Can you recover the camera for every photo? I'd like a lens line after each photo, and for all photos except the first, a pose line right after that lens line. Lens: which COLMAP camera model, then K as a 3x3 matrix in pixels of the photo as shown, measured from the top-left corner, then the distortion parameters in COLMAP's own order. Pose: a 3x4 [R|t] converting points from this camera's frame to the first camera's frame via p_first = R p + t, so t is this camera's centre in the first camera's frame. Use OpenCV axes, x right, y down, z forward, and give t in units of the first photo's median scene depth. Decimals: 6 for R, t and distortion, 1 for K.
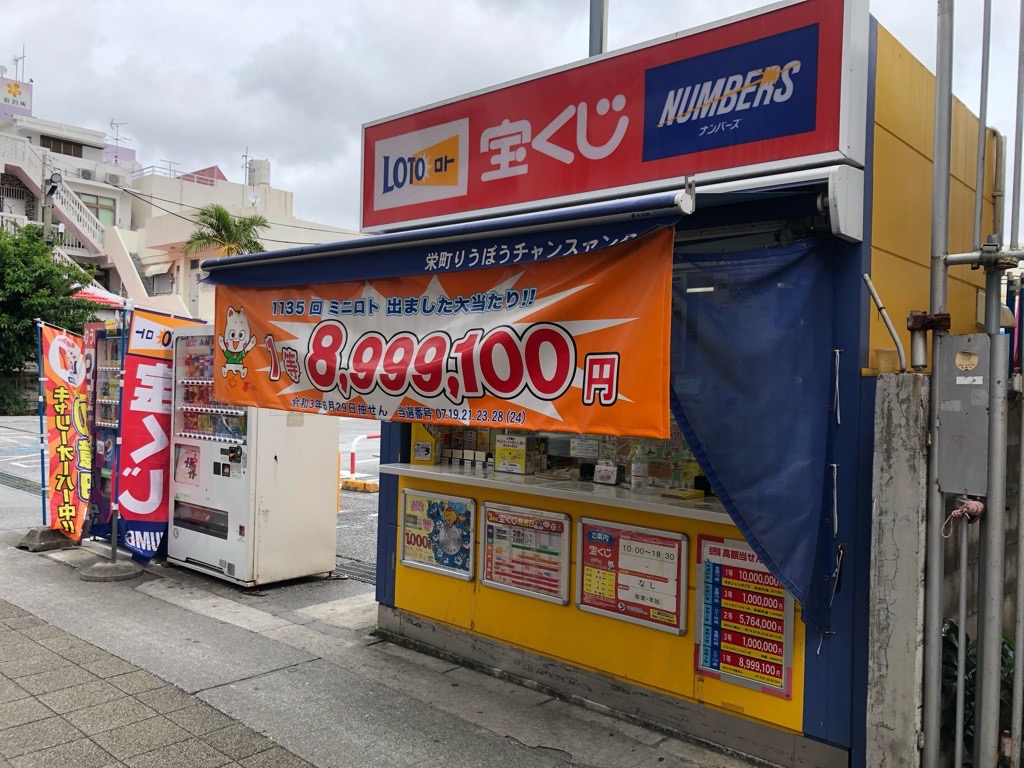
lens RADIAL K [[834.1, 0, 514.7], [0, 834.1, 385.9], [0, 0, 1]] dist [0.032155, -0.015613]
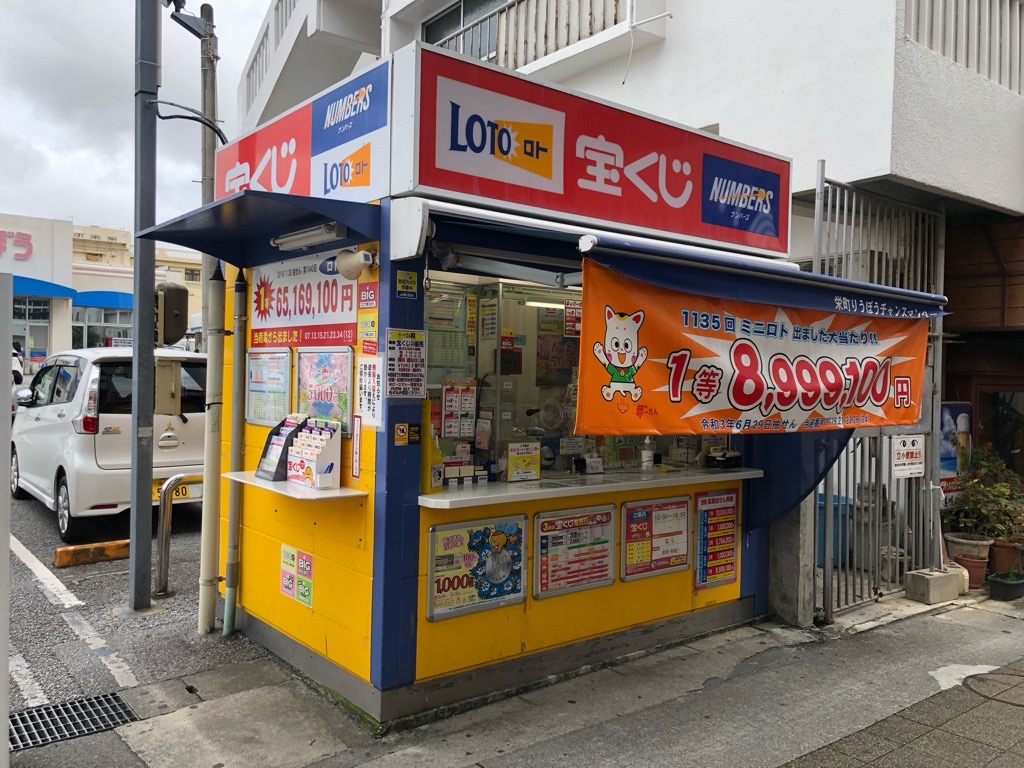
lens RADIAL K [[834.1, 0, 515.5], [0, 834.1, 381.2], [0, 0, 1]] dist [0.032155, -0.015613]
pose [[0.159329, -0.034004, 0.986640, -1.110946], [-0.010534, 0.999291, 0.036141, -0.054693], [-0.987169, -0.016152, 0.158858, 0.985899]]
